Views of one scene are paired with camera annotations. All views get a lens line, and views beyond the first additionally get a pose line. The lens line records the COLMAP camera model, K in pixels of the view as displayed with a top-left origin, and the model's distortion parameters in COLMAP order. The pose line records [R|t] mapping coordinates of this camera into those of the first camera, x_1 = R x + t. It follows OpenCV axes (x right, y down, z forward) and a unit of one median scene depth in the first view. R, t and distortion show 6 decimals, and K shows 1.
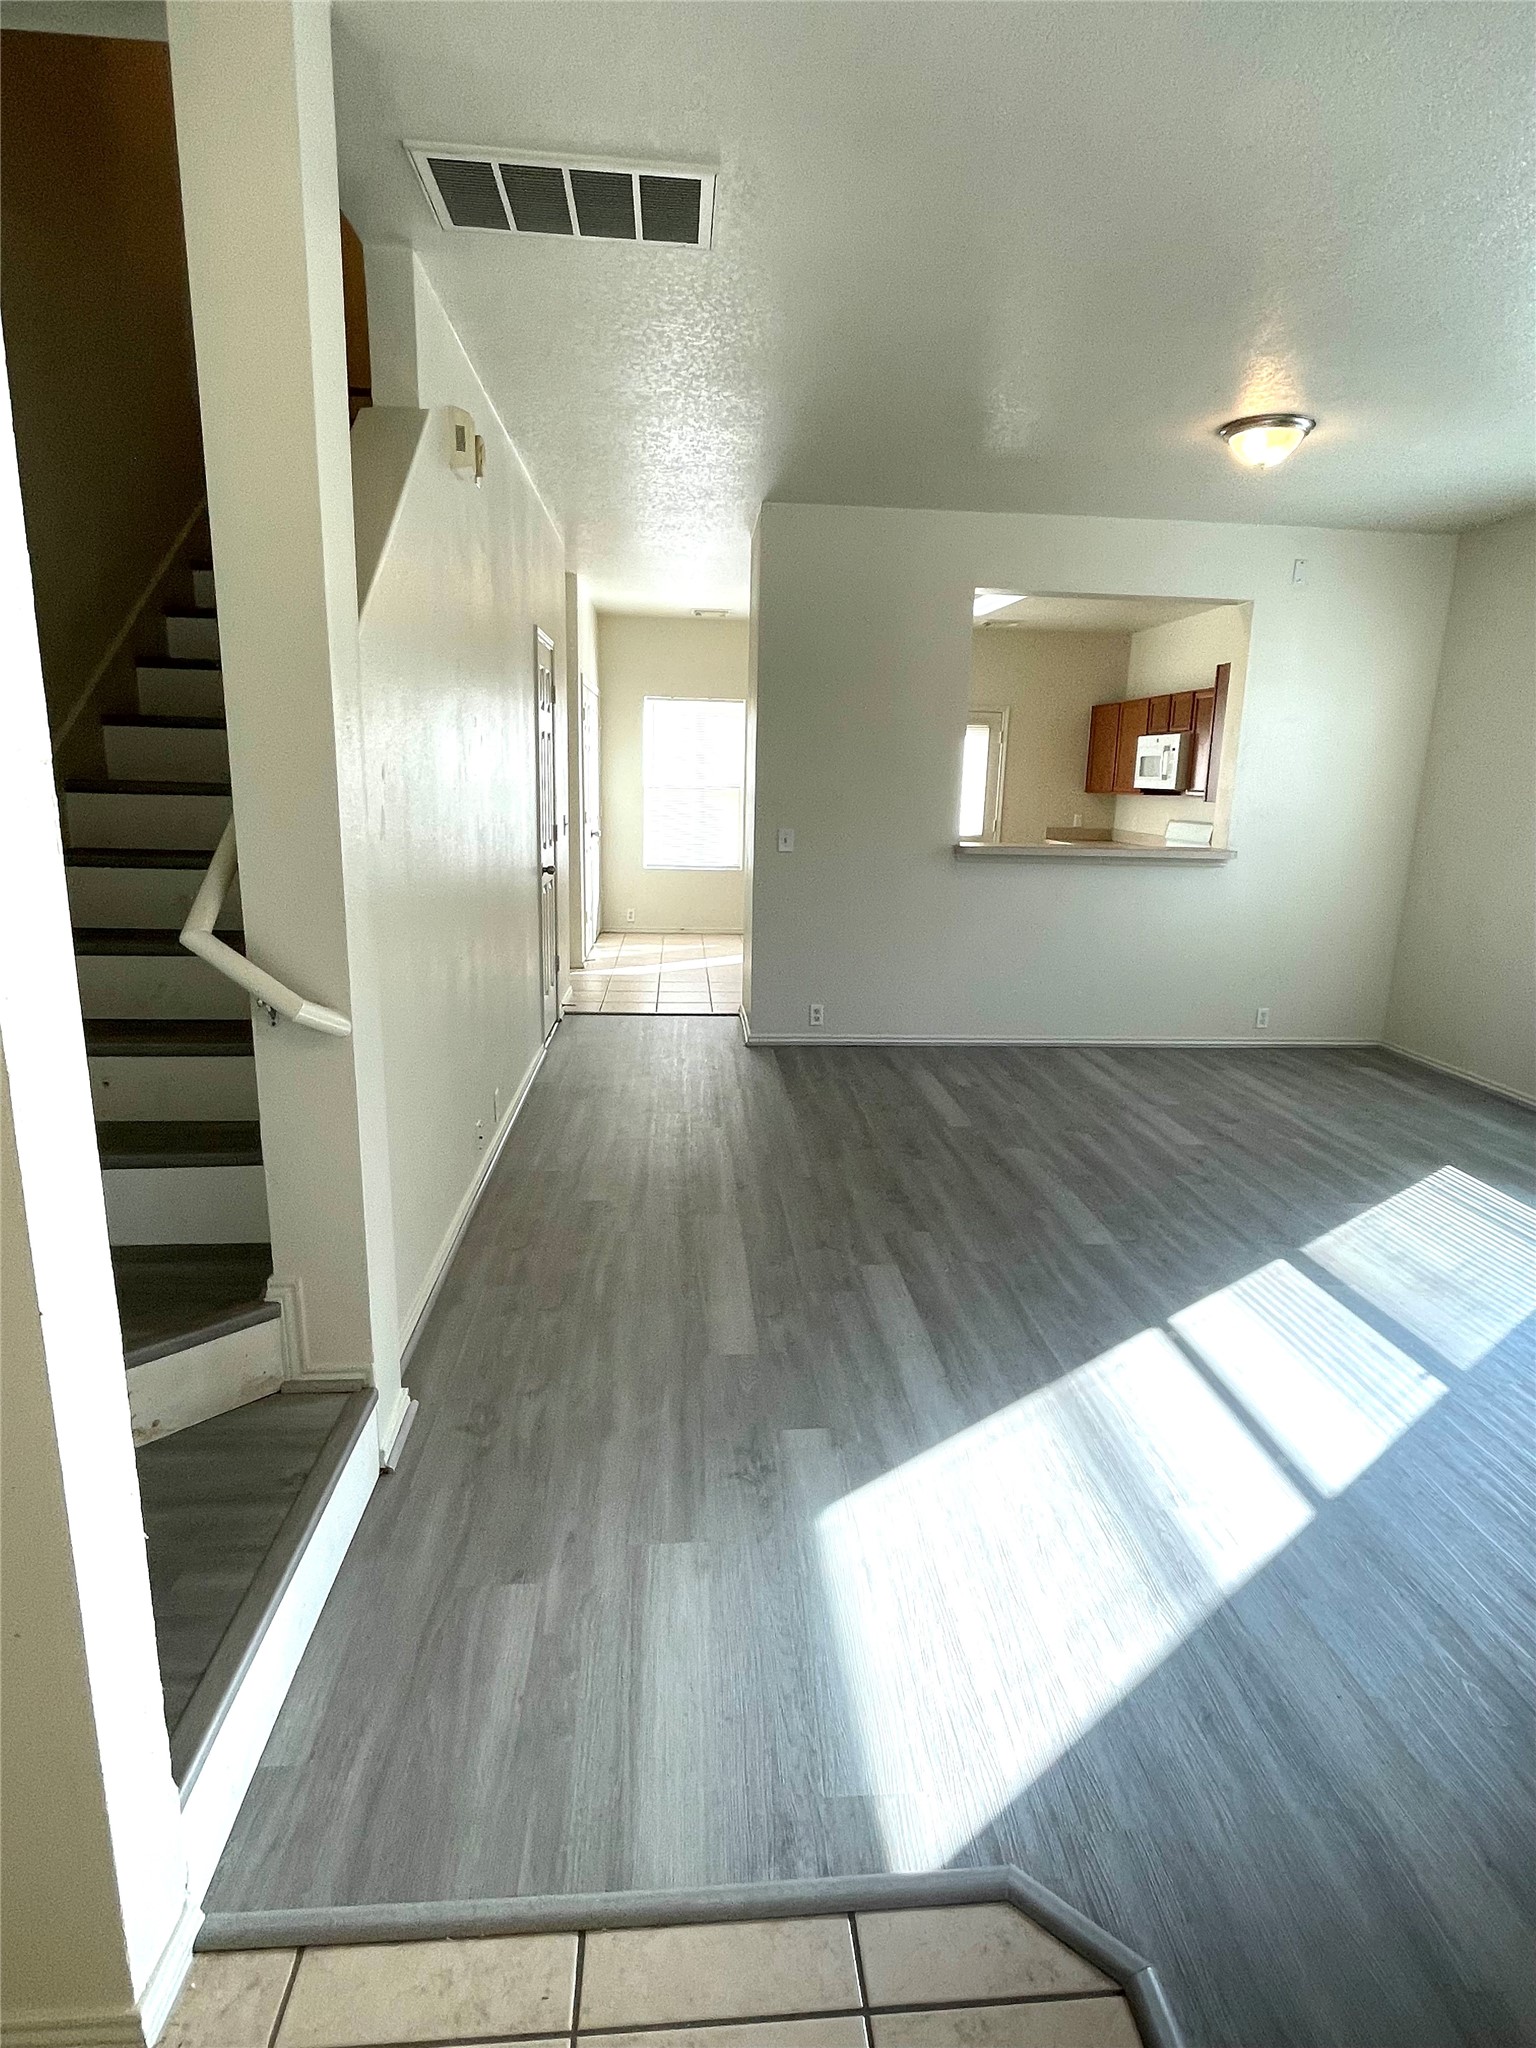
lens RADIAL K [[1093.8, 0, 770.5], [0, 1093.8, 1018.5], [0, 0, 1]] dist [-0.002844, 0.000535]
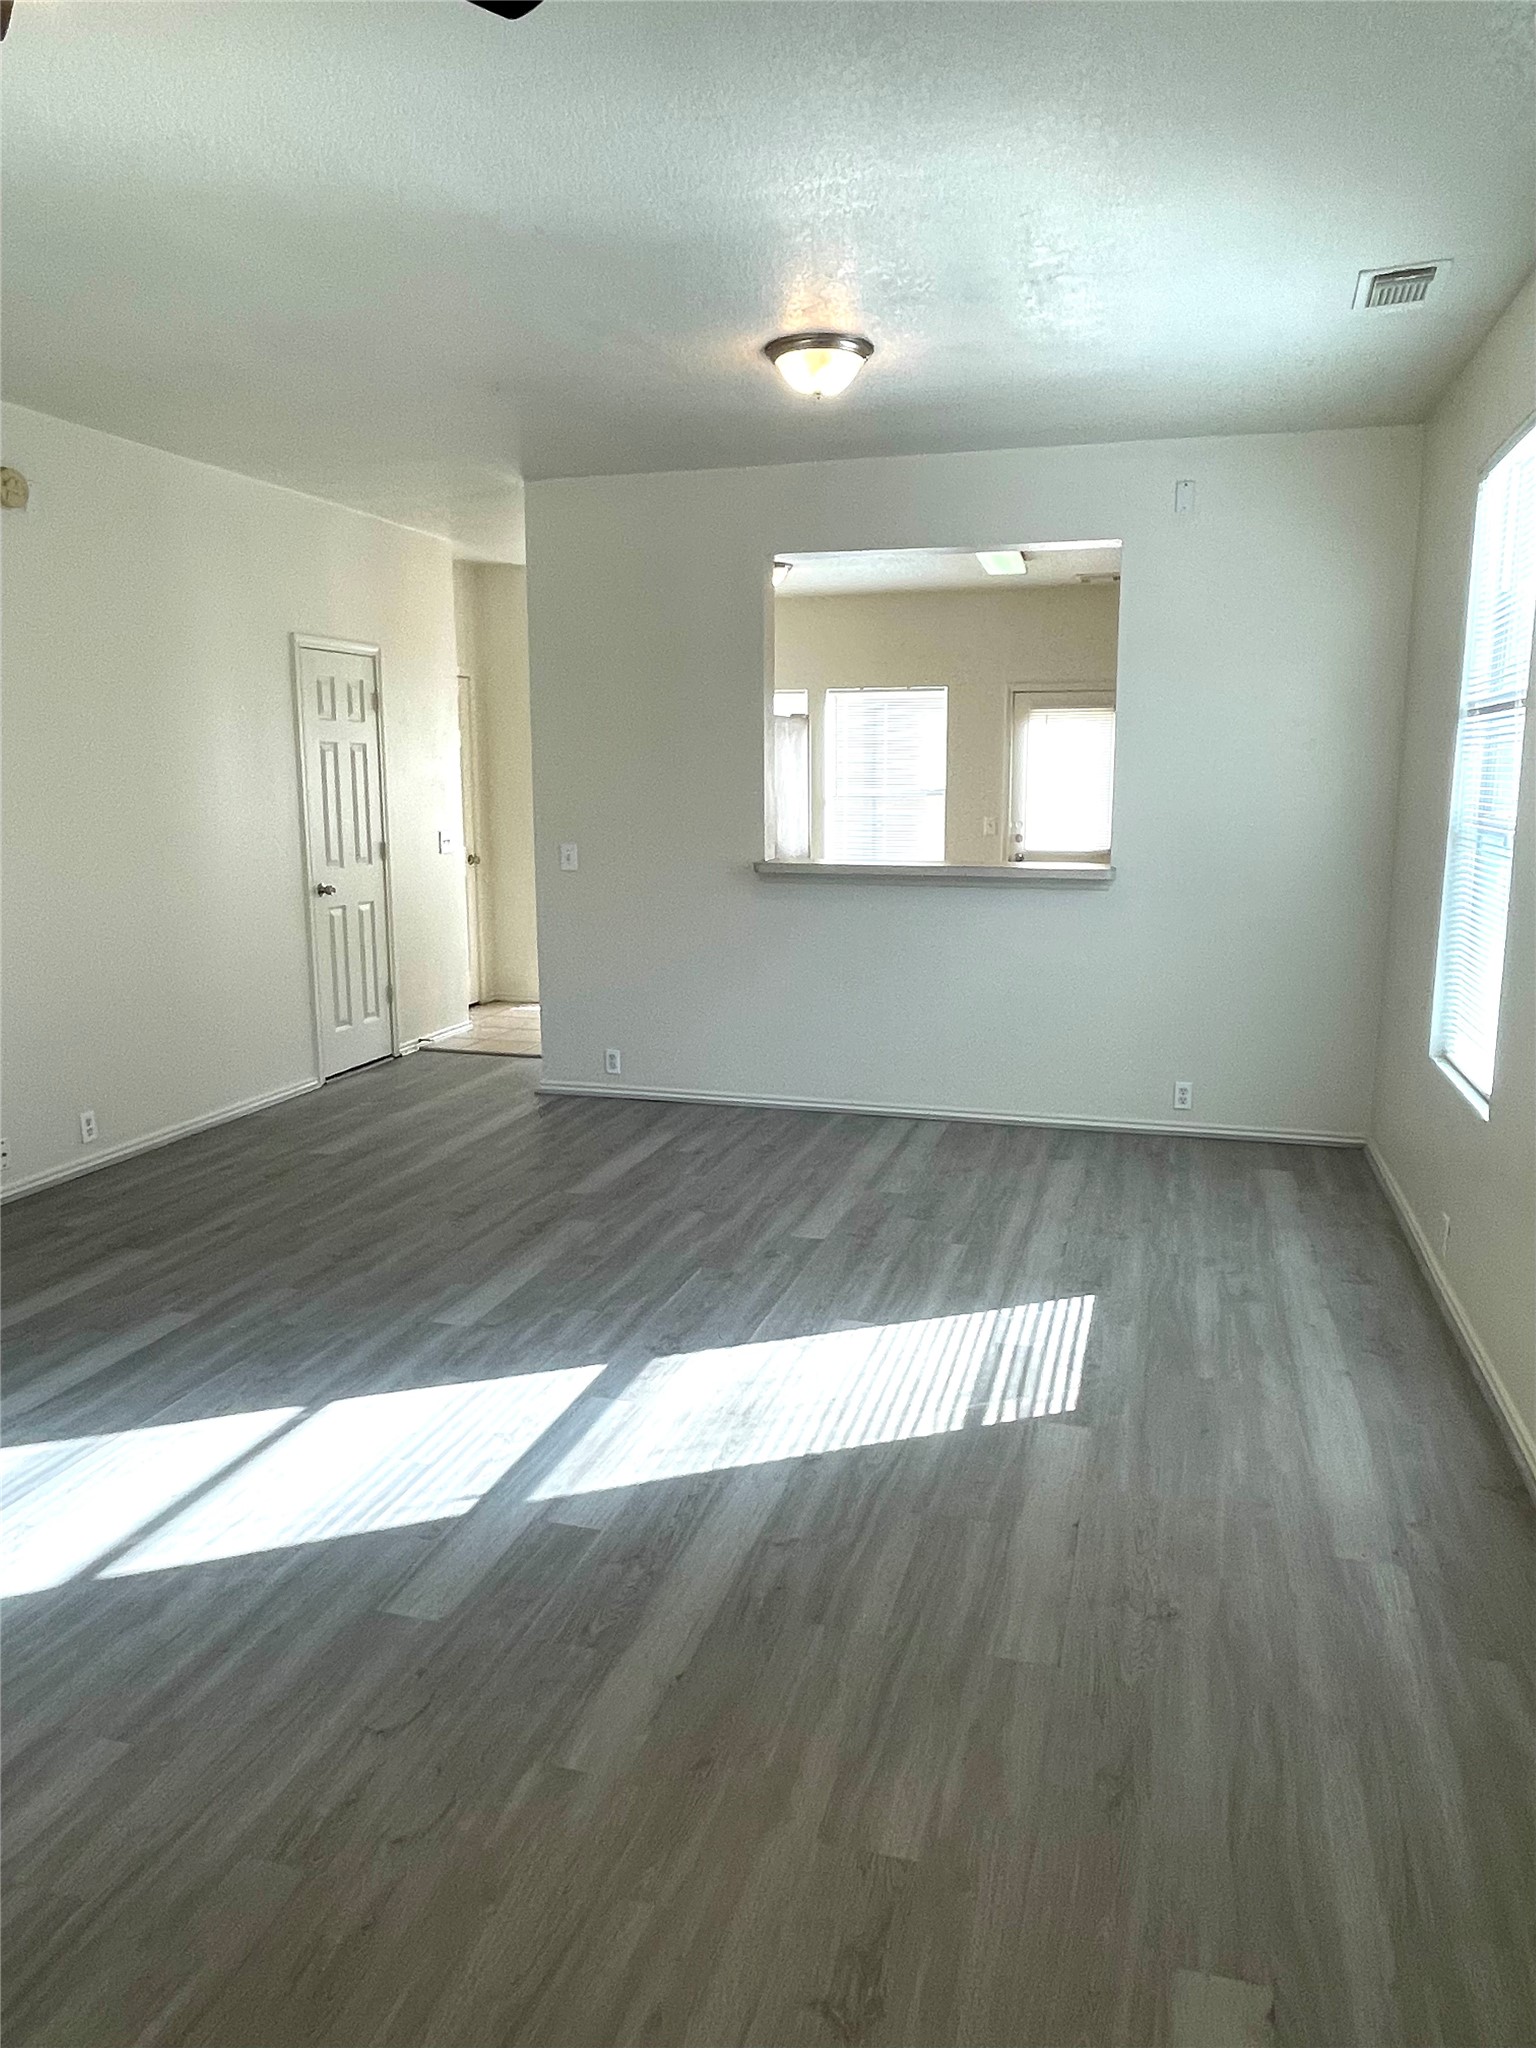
lens RADIAL K [[1380.6, 0, 775.3], [0, 1380.6, 1009.6], [0, 0, 1]] dist [0.000217, -0.000798]
pose [[0.935791, 0.033584, -0.350952, 0.892203], [-0.052368, 0.997651, -0.044167, -0.004497], [0.348644, 0.059710, 0.935351, 0.063055]]
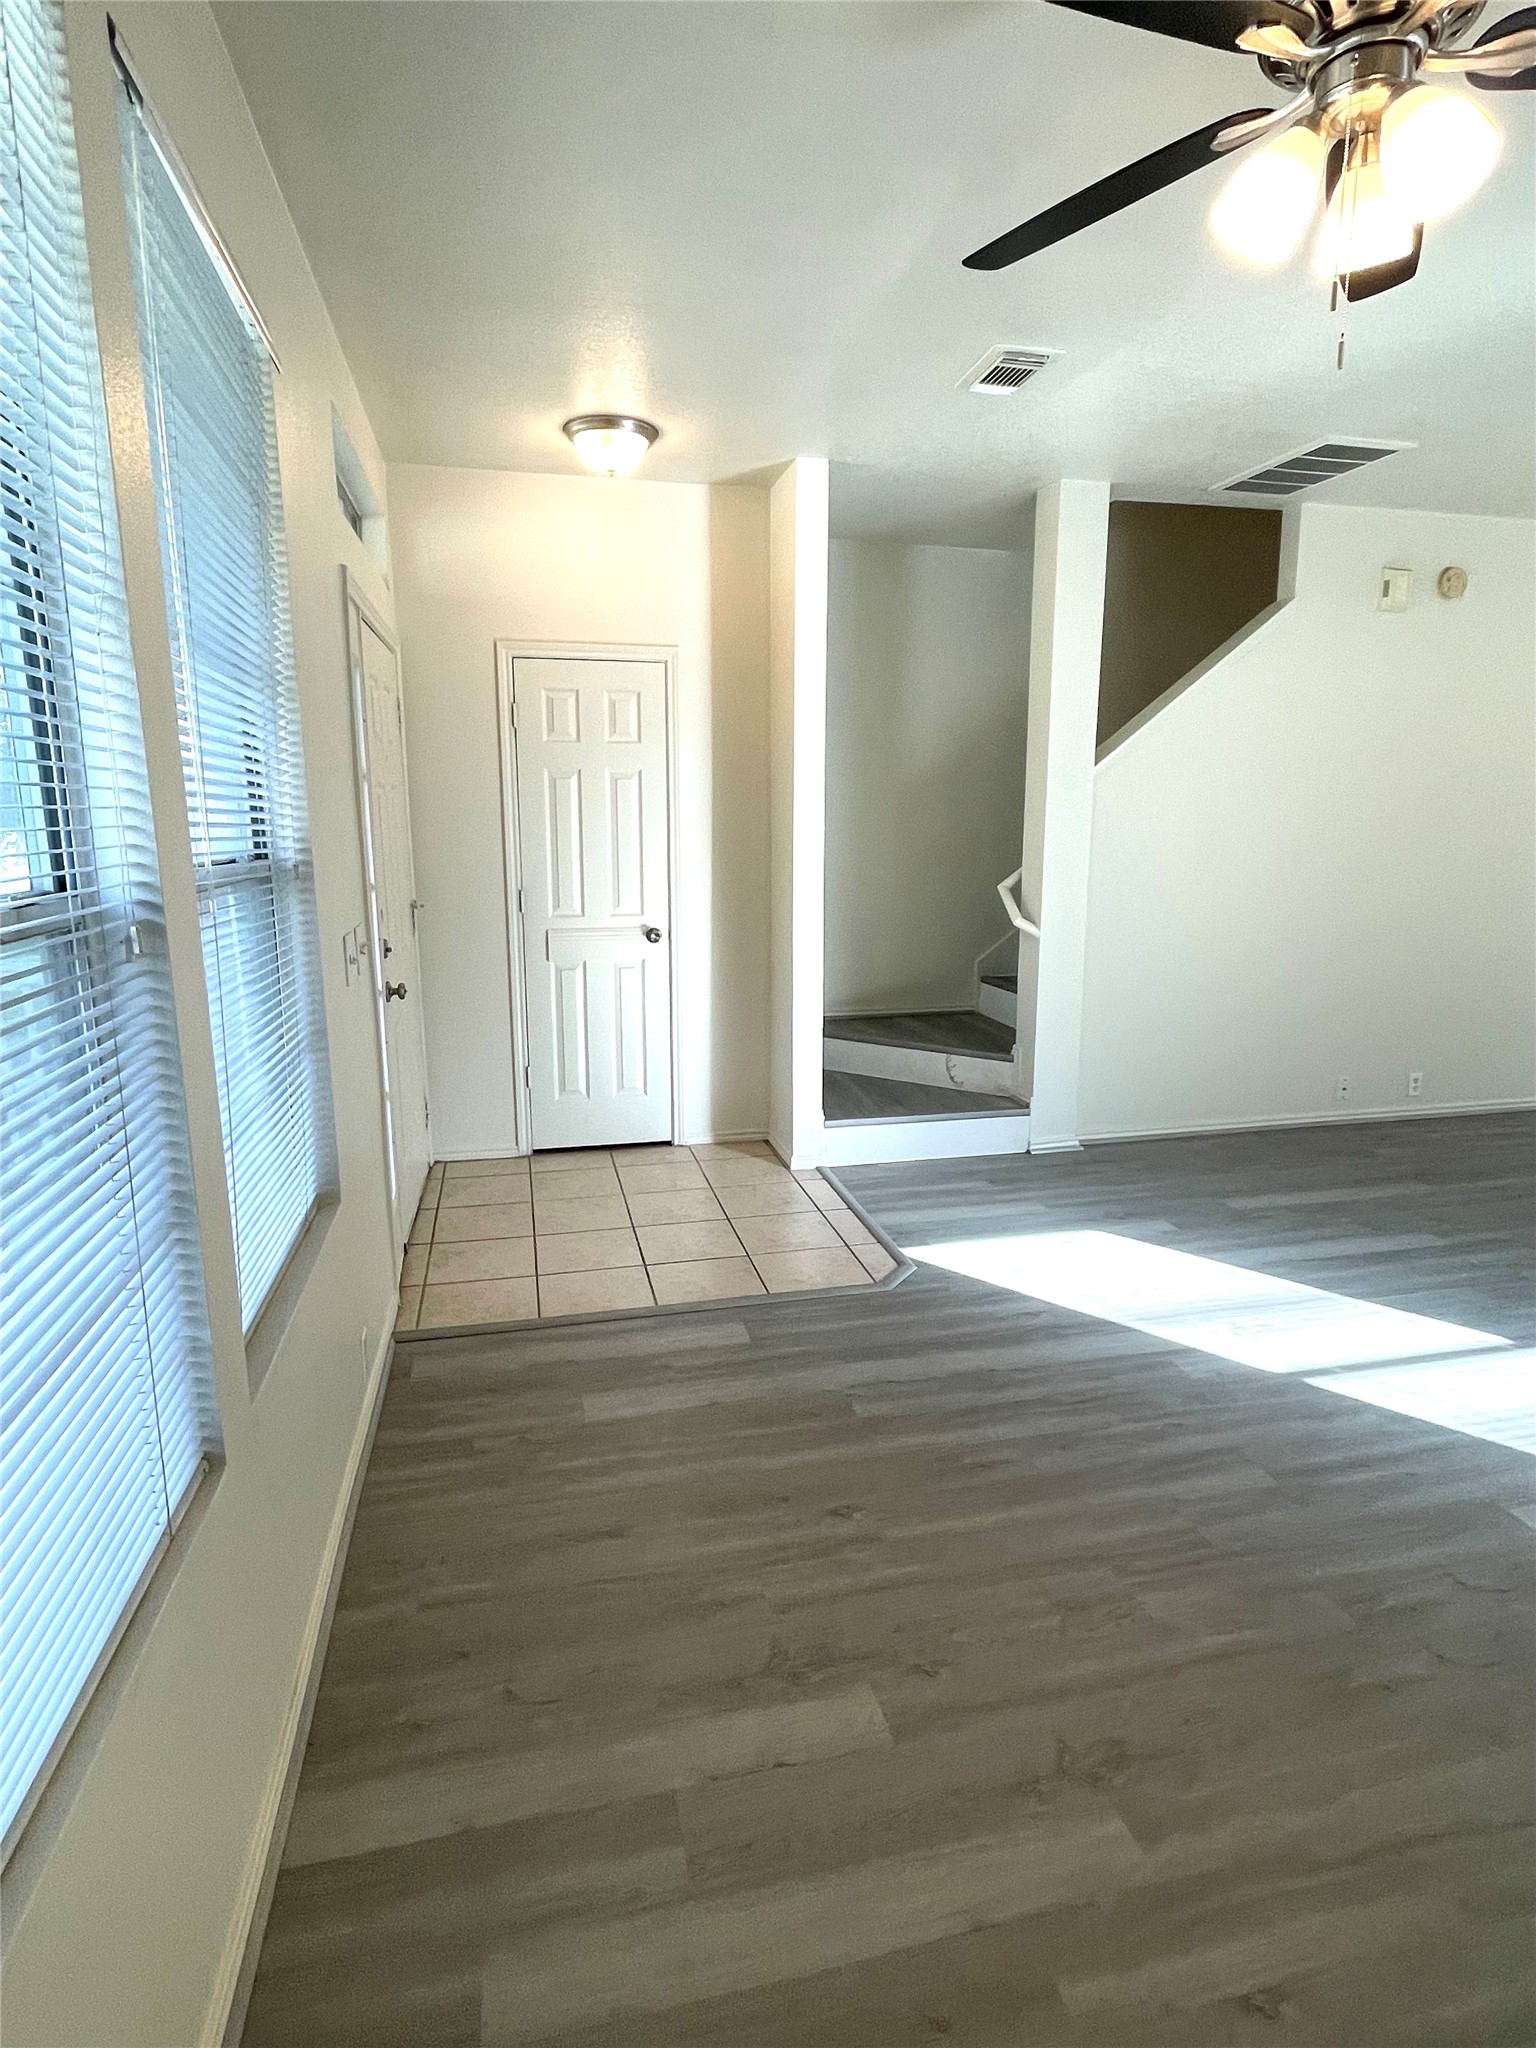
lens RADIAL K [[1093.8, 0, 770.5], [0, 1093.8, 1018.5], [0, 0, 1]] dist [-0.002844, 0.000535]
pose [[0.146555, 0.160860, -0.976036, 0.997901], [-0.213183, 0.968640, 0.127631, 0.004227], [0.965958, 0.189370, 0.176251, 0.068911]]
